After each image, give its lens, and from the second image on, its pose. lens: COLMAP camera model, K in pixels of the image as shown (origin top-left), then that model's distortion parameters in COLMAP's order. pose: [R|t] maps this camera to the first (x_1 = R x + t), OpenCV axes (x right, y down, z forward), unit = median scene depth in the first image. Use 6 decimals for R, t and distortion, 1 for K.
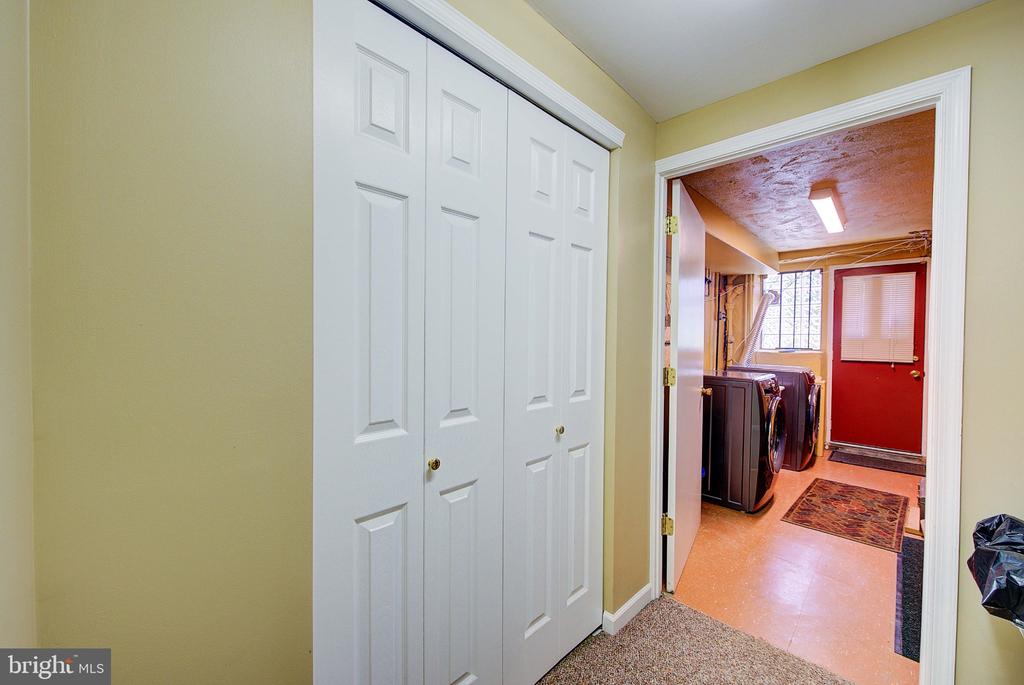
lens RADIAL K [[405.3, 0, 511.4], [0, 405.3, 344.7], [0, 0, 1]] dist [-0.001041, -0.001059]
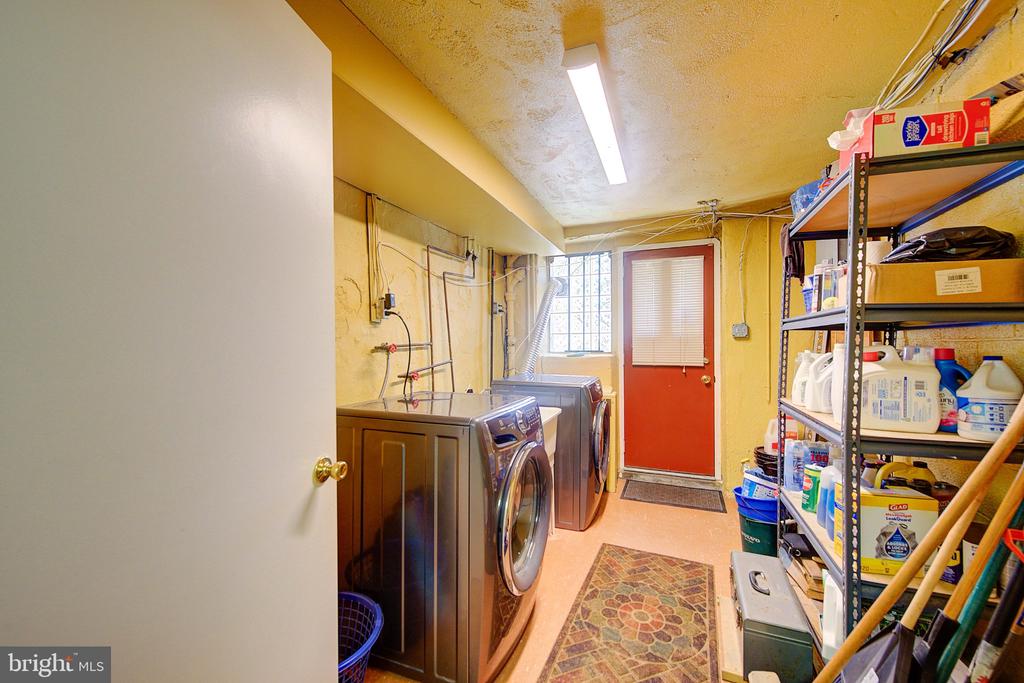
lens RADIAL K [[405.3, 0, 513.5], [0, 405.3, 342.9], [0, 0, 1]] dist [-0.001041, -0.001059]
pose [[0.928694, -0.013652, 0.370596, 0.313501], [0.020415, 0.999689, -0.014331, 0.002039], [-0.370285, 0.020875, 0.928684, 0.358216]]
